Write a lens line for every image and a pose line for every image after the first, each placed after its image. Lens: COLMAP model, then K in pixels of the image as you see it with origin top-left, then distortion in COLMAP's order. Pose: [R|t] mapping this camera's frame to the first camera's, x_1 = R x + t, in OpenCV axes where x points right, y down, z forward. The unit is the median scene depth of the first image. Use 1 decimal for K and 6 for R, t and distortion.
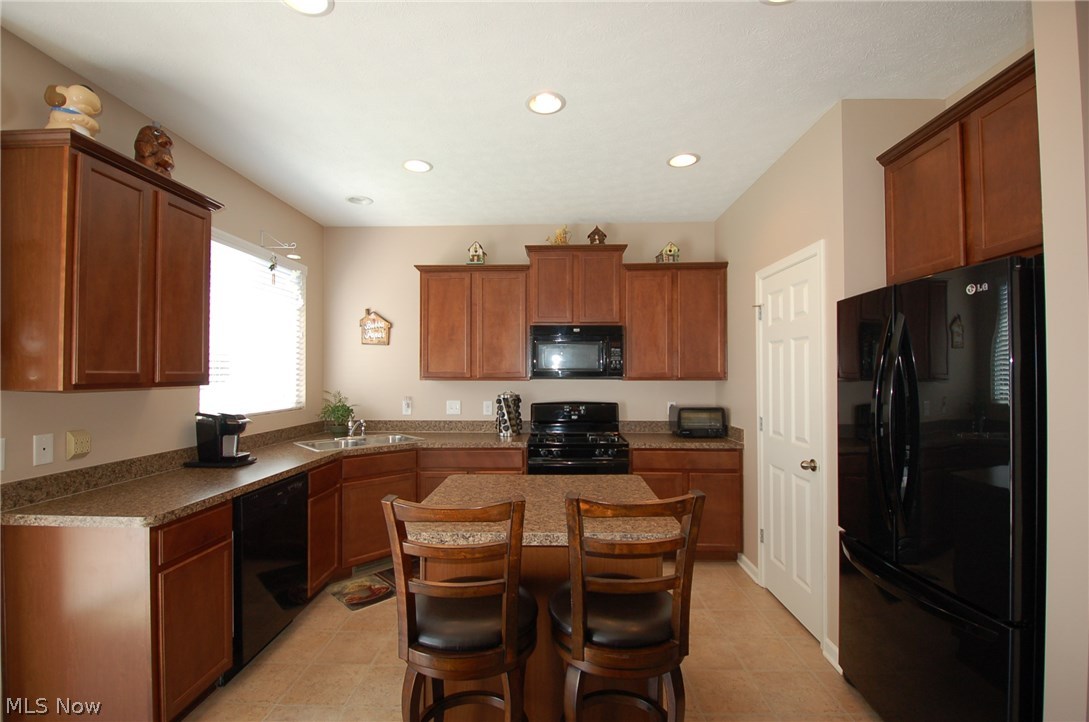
lens RADIAL K [[475.4, 0, 544.7], [0, 475.4, 362.5], [0, 0, 1]] dist [-0.000582, -0.001050]
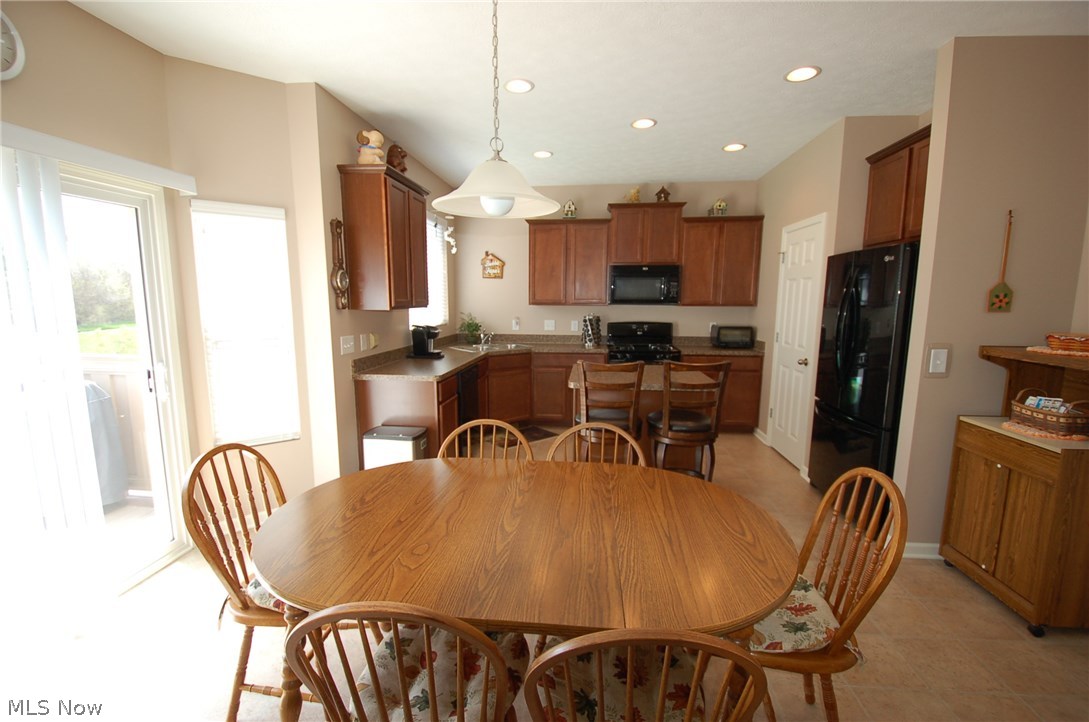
lens RADIAL K [[475.4, 0, 541.8], [0, 475.4, 367.0], [0, 0, 1]] dist [-0.000582, -0.001050]
pose [[0.997079, 0.016346, -0.074612, -0.132524], [-0.003784, 0.986205, 0.165486, -0.016061], [0.076287, -0.164721, 0.983386, -0.439700]]
